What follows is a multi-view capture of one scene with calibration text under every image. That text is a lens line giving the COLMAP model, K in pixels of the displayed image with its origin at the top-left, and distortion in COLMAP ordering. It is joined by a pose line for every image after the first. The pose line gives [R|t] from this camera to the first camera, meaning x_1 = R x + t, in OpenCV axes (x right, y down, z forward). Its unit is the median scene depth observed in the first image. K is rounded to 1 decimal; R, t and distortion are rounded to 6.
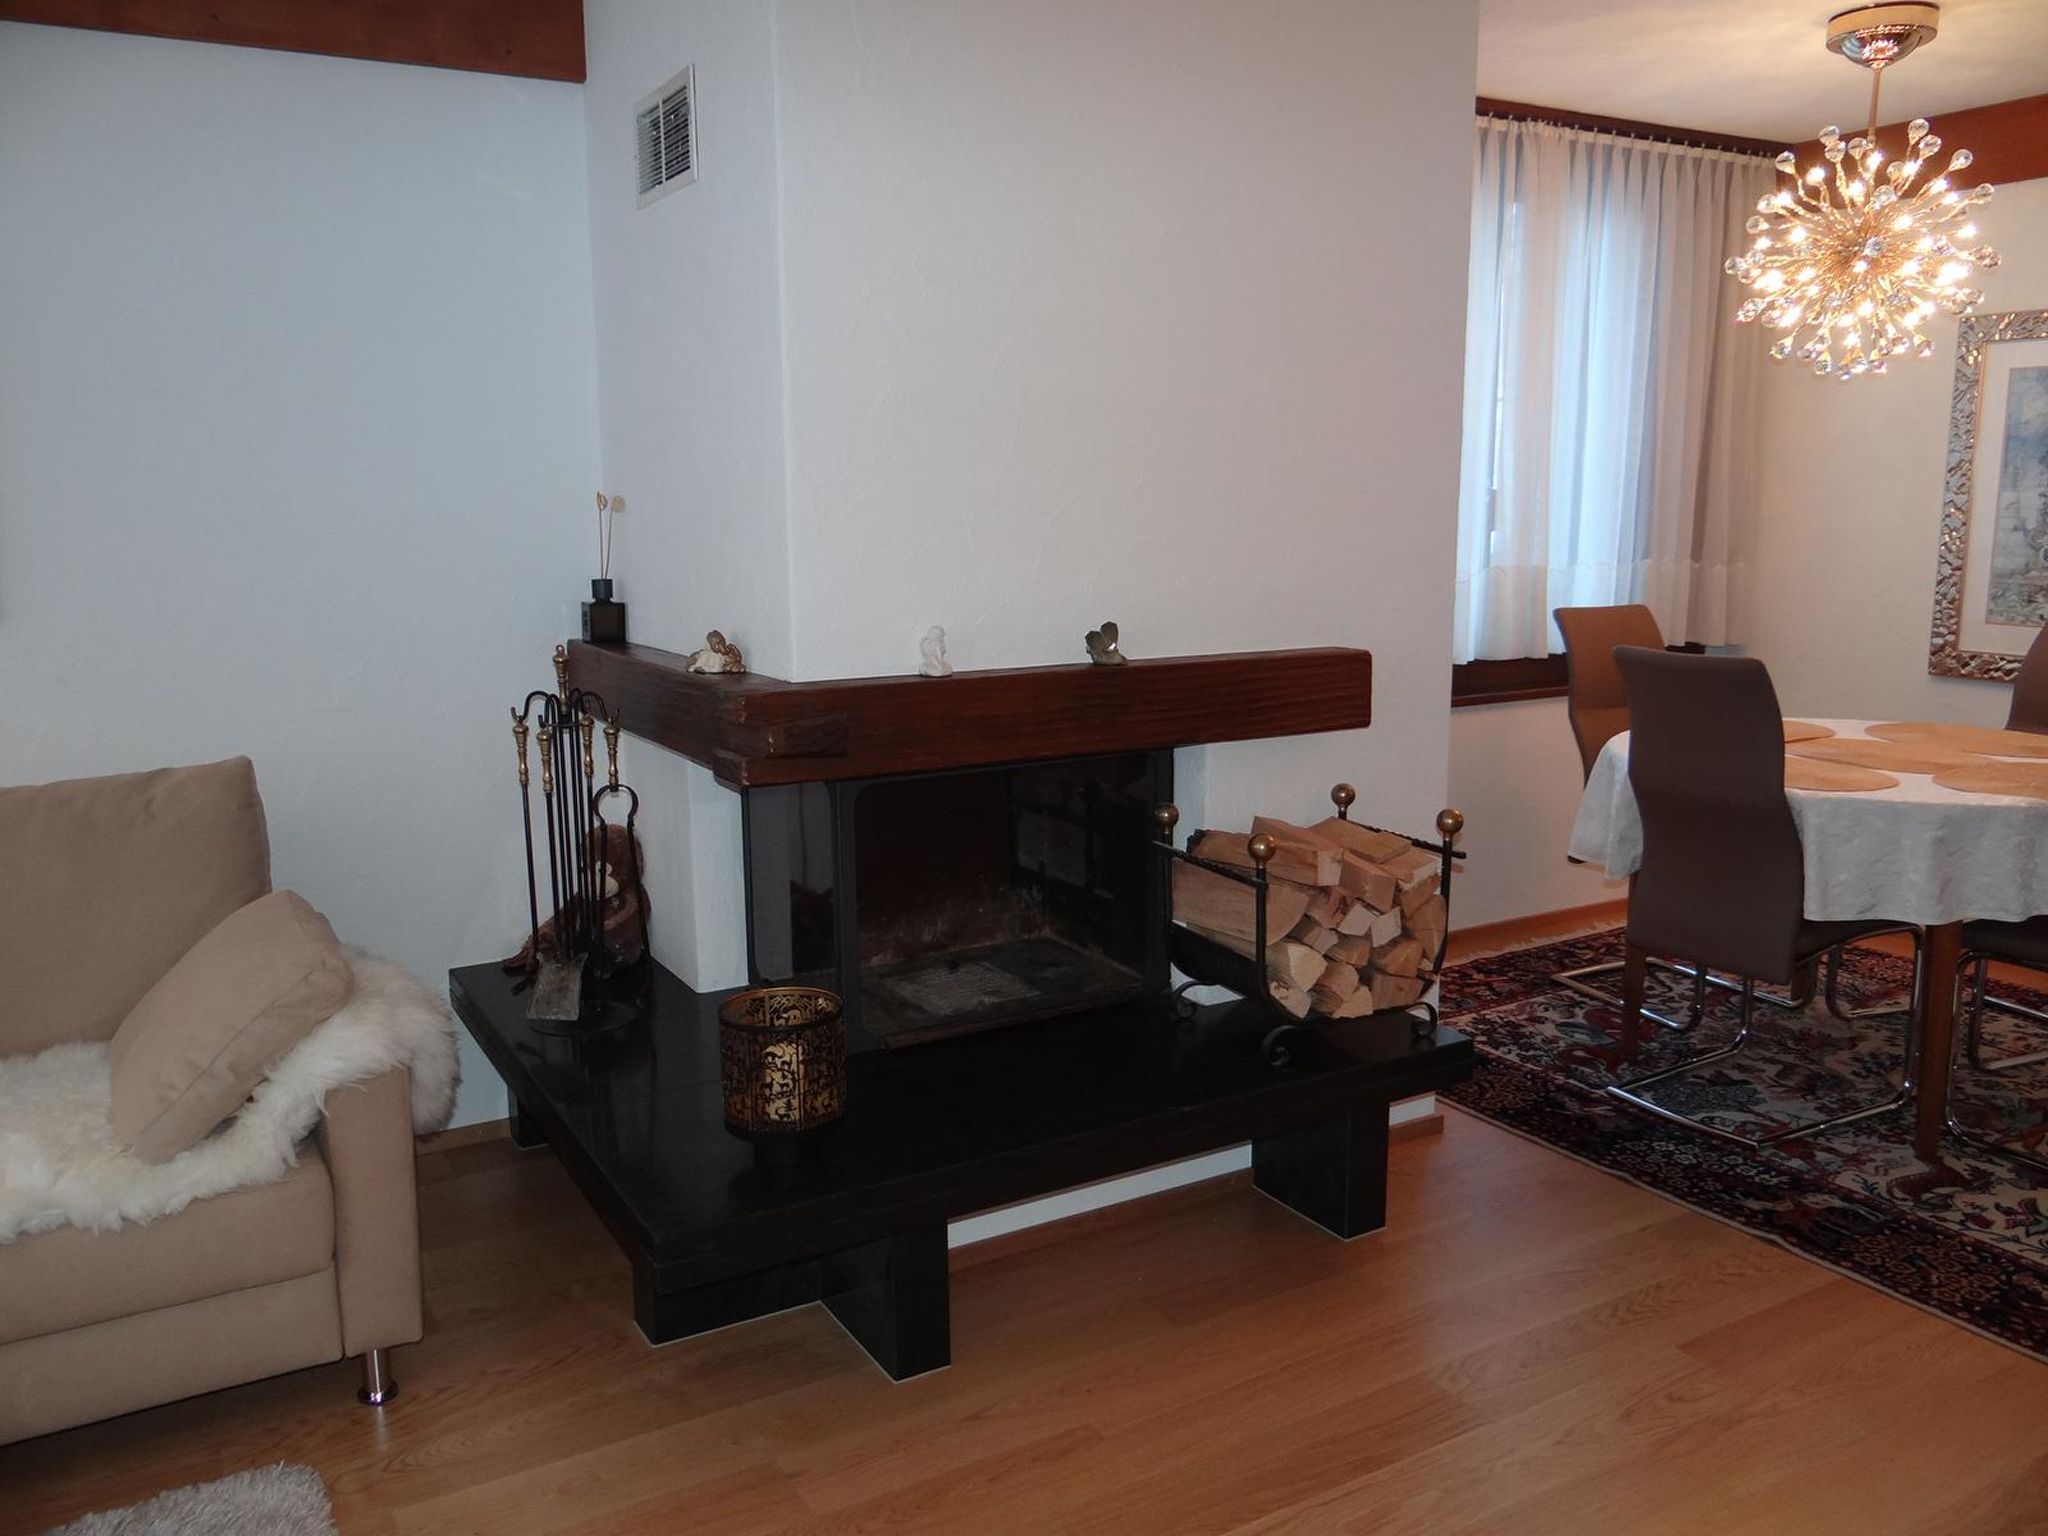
lens RADIAL K [[1614.9, 0, 1028.0], [0, 1614.9, 769.6], [0, 0, 1]] dist [0.007544, -0.001444]
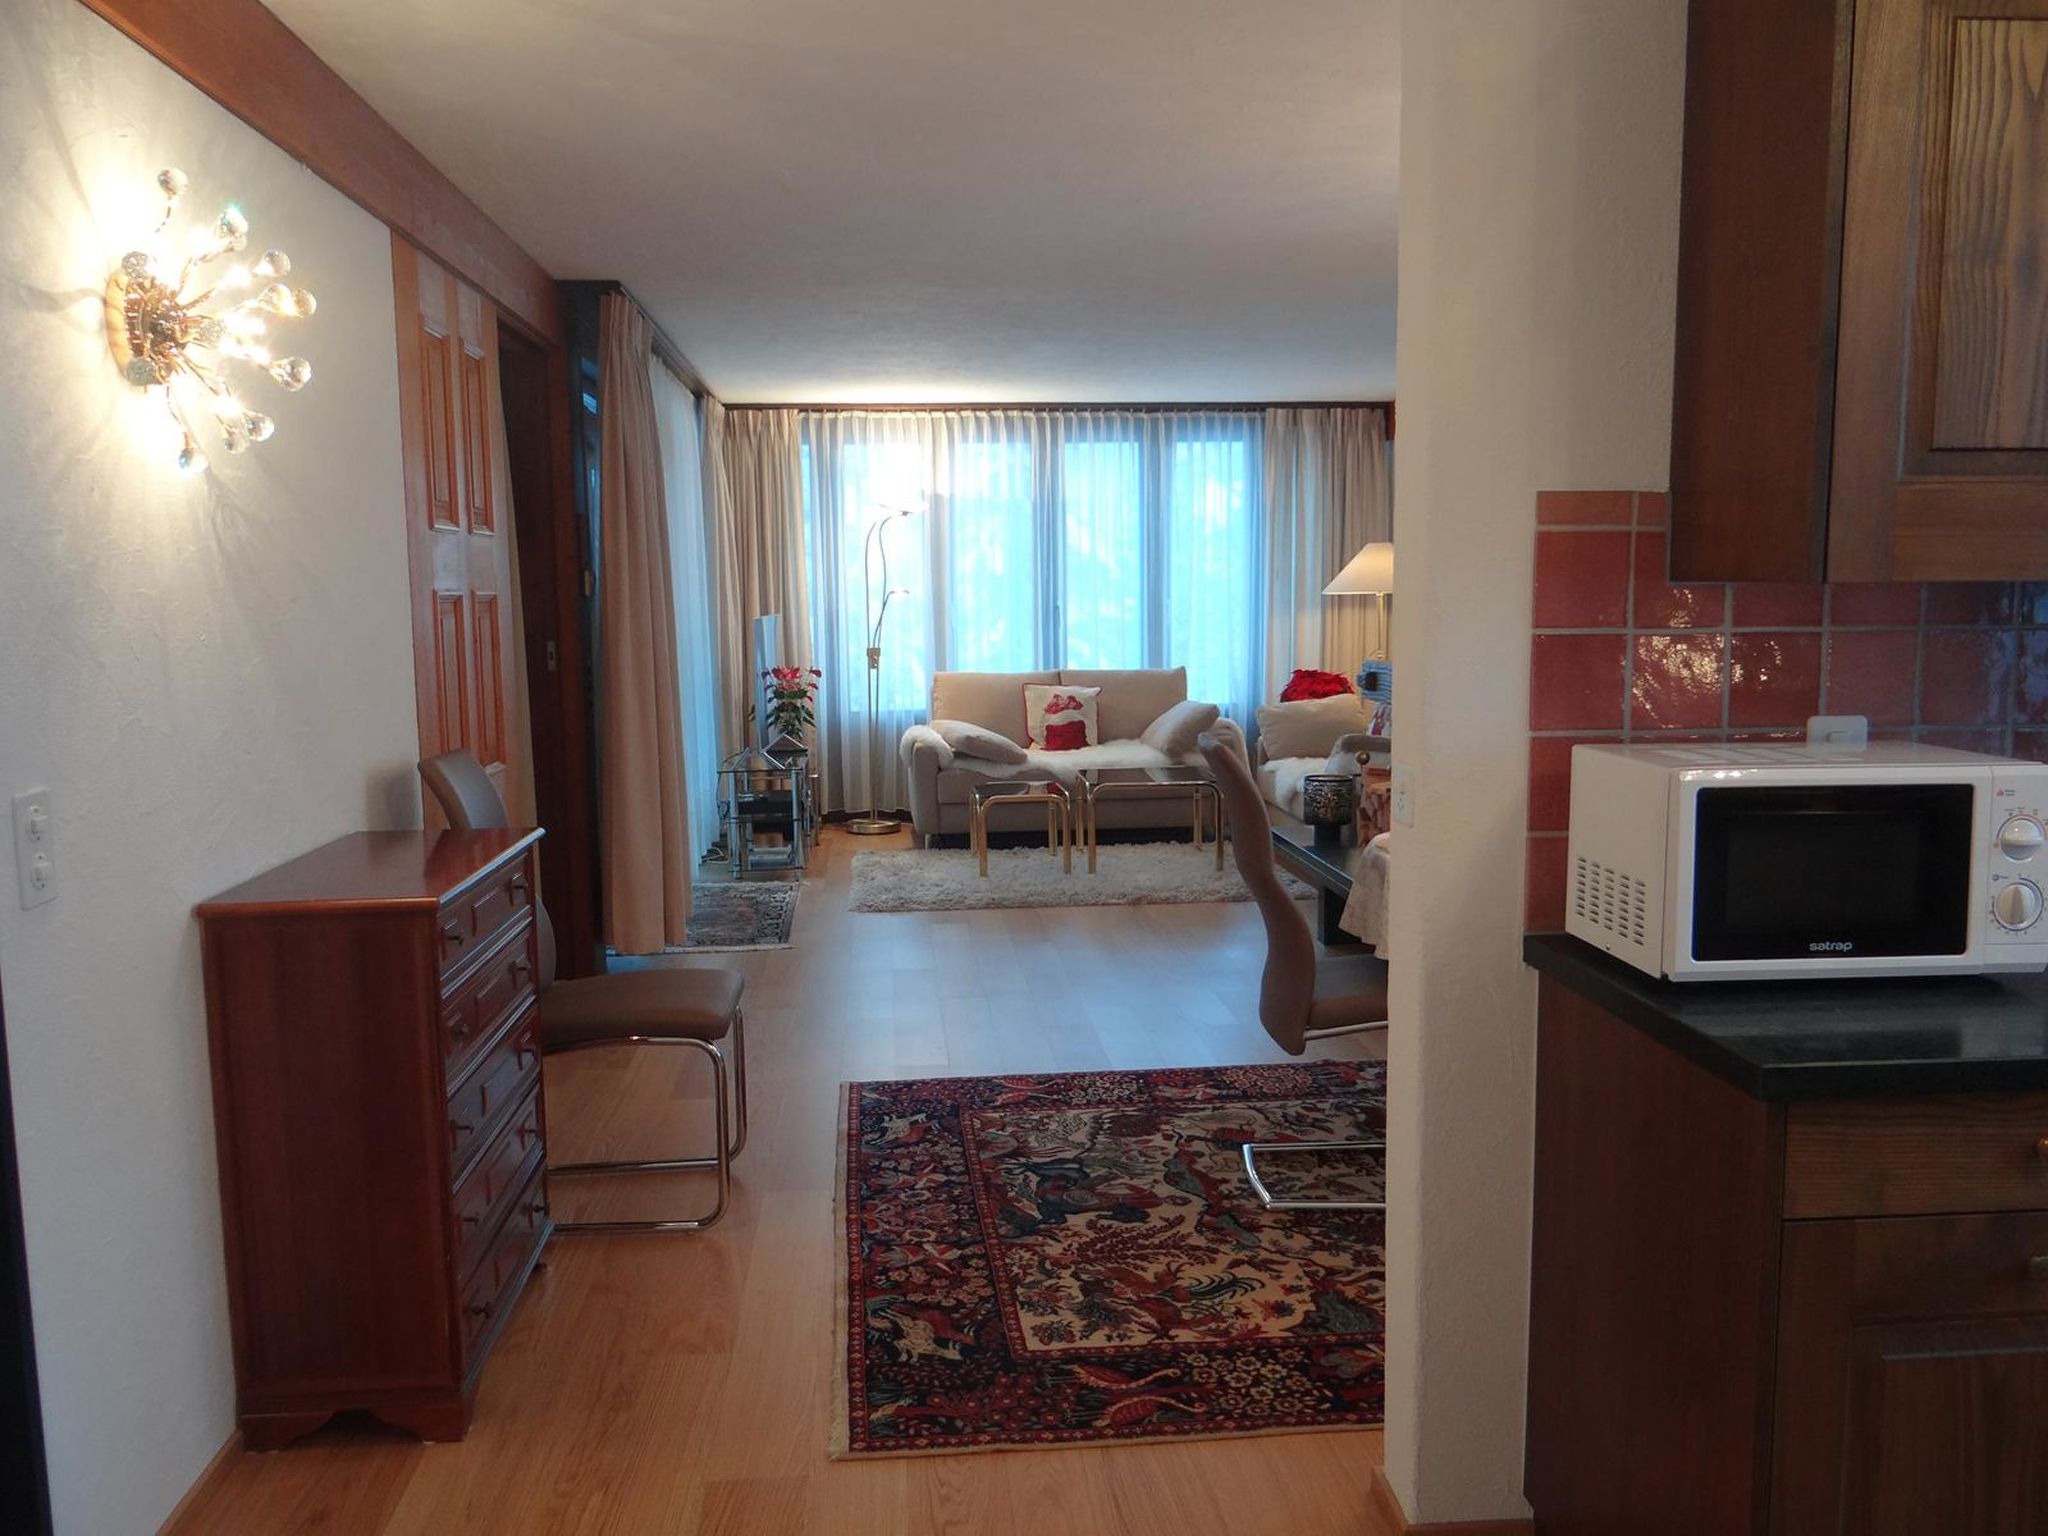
lens RADIAL K [[1614.9, 0, 1024.8], [0, 1614.9, 769.3], [0, 0, 1]] dist [0.007544, -0.001444]
pose [[-0.433298, 0.106453, -0.894942, 1.502065], [-0.149683, 0.970709, 0.187936, -0.178387], [0.888734, 0.215390, -0.404672, 1.011537]]
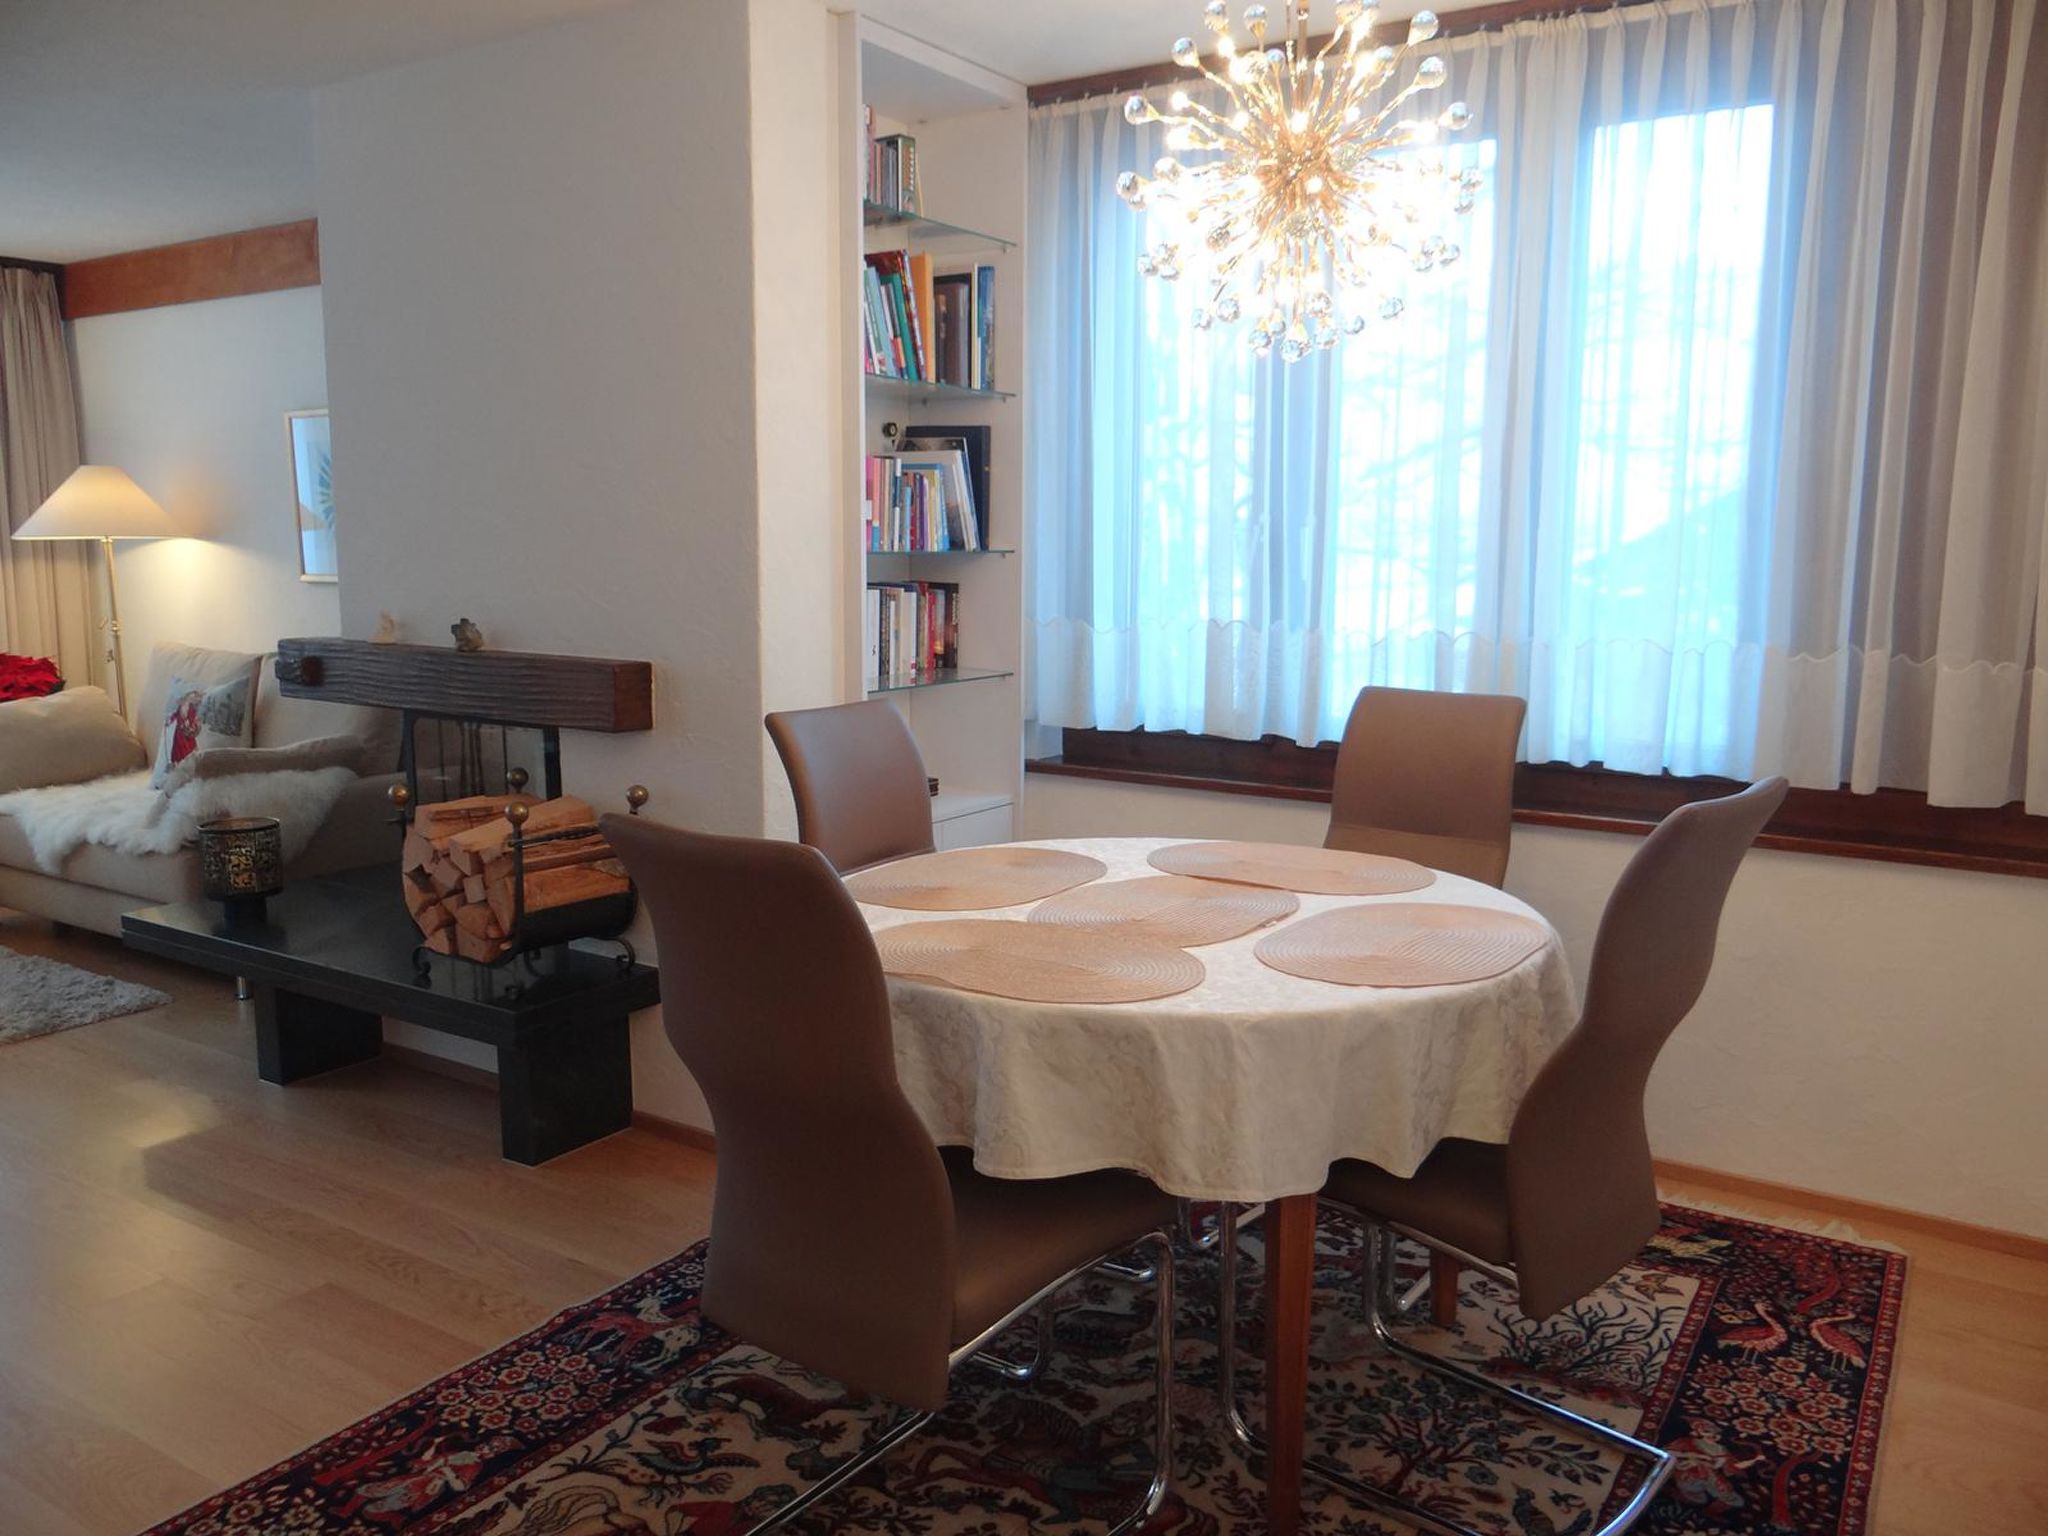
lens RADIAL K [[1614.9, 0, 1032.7], [0, 1614.9, 770.4], [0, 0, 1]] dist [0.007544, -0.001444]
pose [[0.429660, 0.129054, -0.893721, 1.055157], [-0.166842, 0.984040, 0.061886, -0.092272], [0.887444, 0.122521, 0.444334, 0.608191]]
